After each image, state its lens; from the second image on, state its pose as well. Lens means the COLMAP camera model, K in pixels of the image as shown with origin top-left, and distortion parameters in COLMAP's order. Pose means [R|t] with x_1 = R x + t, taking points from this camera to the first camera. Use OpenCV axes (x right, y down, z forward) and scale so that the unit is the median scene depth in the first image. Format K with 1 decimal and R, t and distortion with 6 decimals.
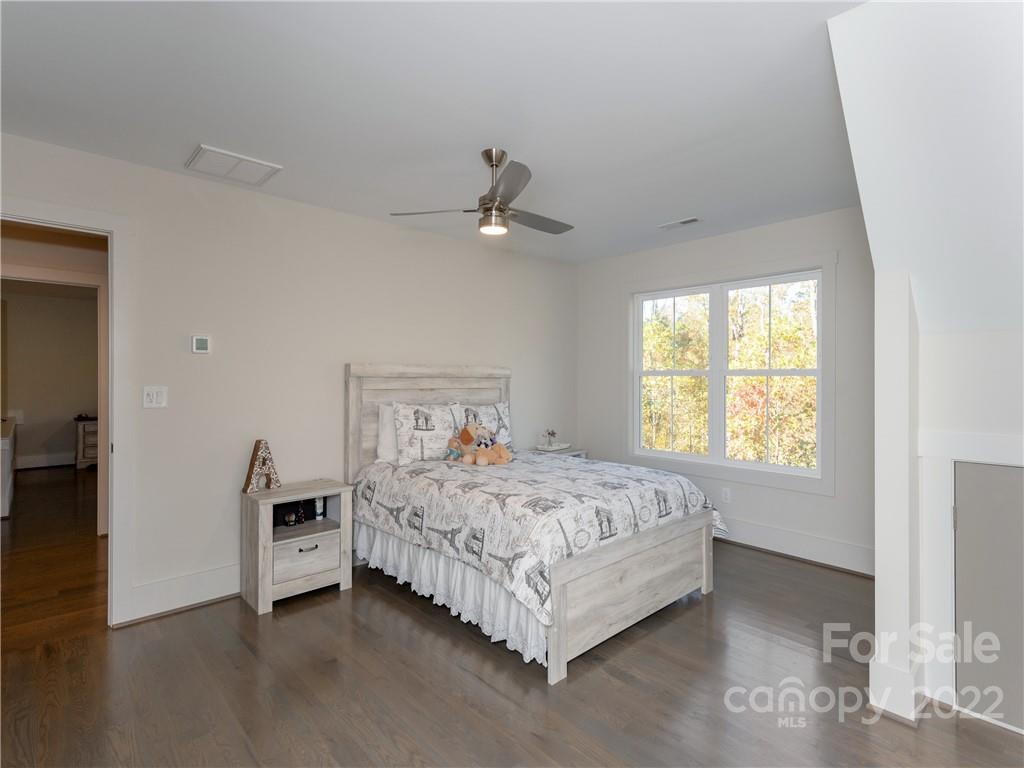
lens RADIAL K [[509.5, 0, 504.6], [0, 509.5, 391.1], [0, 0, 1]] dist [0.006040, 0.000480]
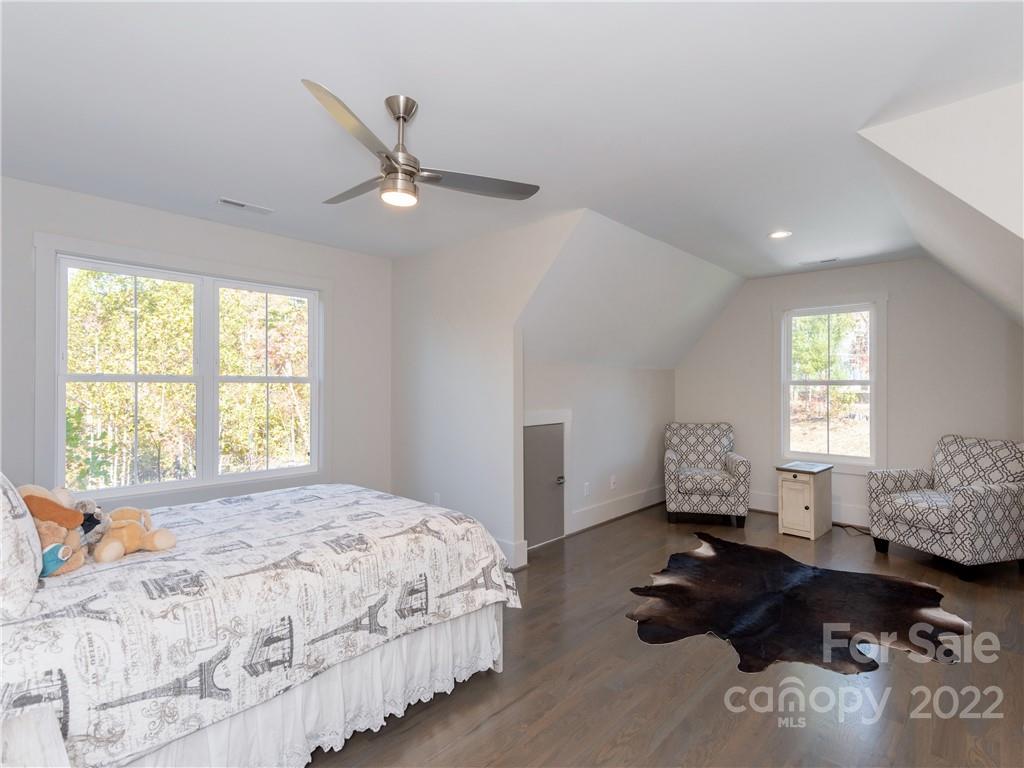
lens RADIAL K [[509.5, 0, 476.1], [0, 509.5, 381.2], [0, 0, 1]] dist [0.006040, 0.000480]
pose [[-0.053216, -0.004352, 0.998574, -0.757692], [0.006855, 0.999965, 0.004723, -0.036171], [-0.998560, 0.007097, -0.053184, 0.845513]]
